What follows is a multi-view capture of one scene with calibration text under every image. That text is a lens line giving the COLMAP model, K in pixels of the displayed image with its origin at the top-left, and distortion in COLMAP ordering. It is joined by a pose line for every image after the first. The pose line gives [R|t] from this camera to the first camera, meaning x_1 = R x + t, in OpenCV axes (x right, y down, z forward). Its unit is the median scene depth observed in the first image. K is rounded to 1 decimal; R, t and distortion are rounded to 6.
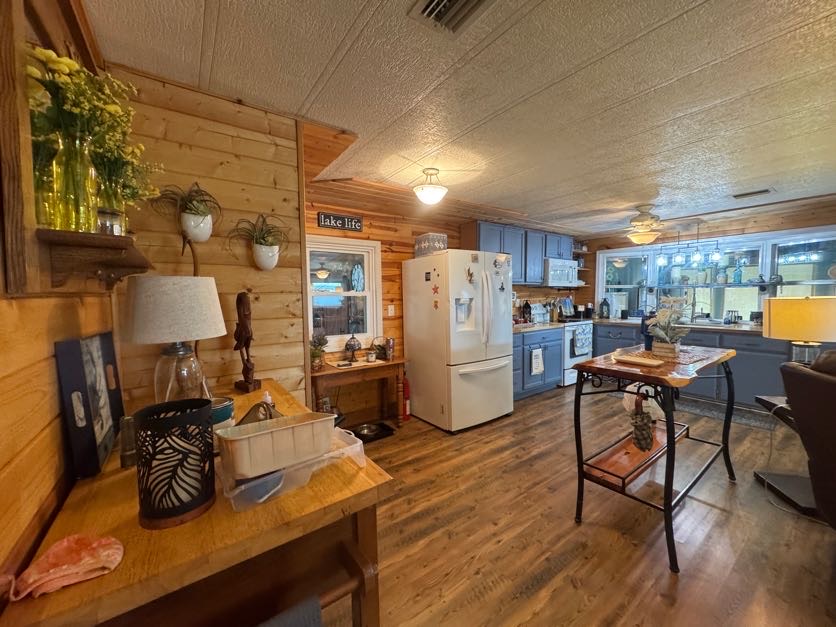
lens RADIAL K [[331.3, 0, 418.0], [0, 331.3, 313.5], [0, 0, 1]] dist [-0.002268, 0.000252]
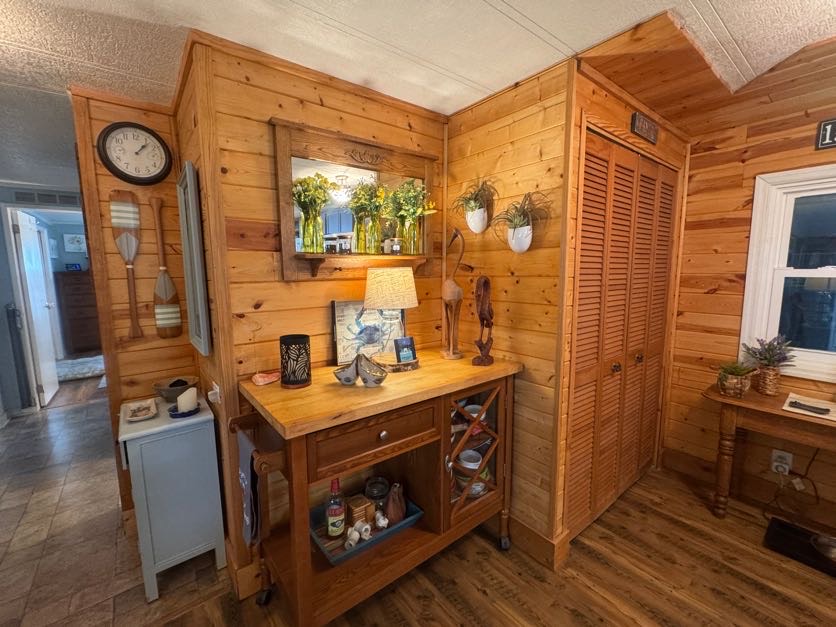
lens RADIAL K [[356.1, 0, 415.8], [0, 356.1, 313.2], [0, 0, 1]] dist [0.000562, -0.000521]
pose [[0.044711, 0.136281, -0.989661, 0.201198], [-0.051756, 0.989637, 0.133939, -0.027353], [0.997658, 0.045233, 0.051301, 0.220653]]
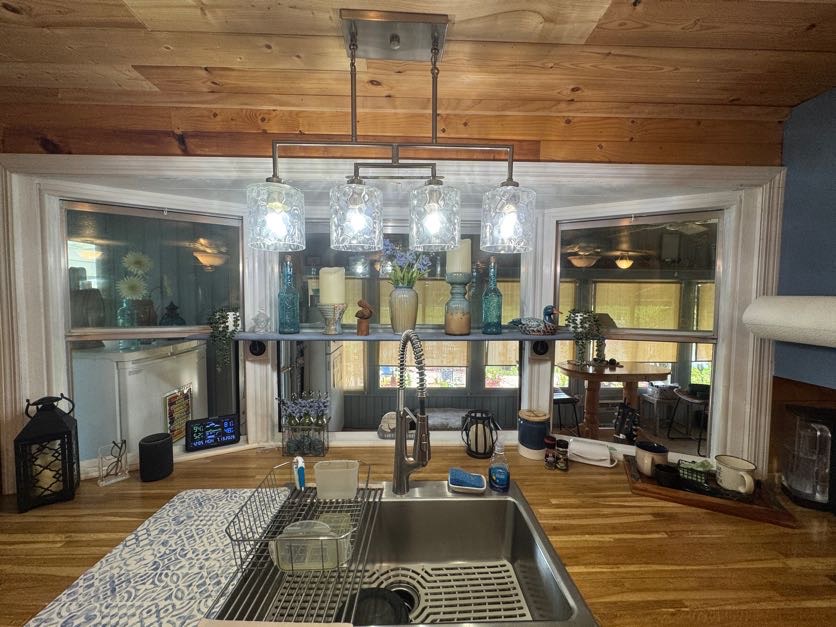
lens RADIAL K [[331.3, 0, 418.0], [0, 331.3, 313.5], [0, 0, 1]] dist [-0.002268, 0.000252]
pose [[0.556368, -0.025011, 0.830559, 0.618521], [0.037860, 0.999272, 0.004730, -0.105326], [-0.830073, 0.028813, 0.556910, 0.826320]]
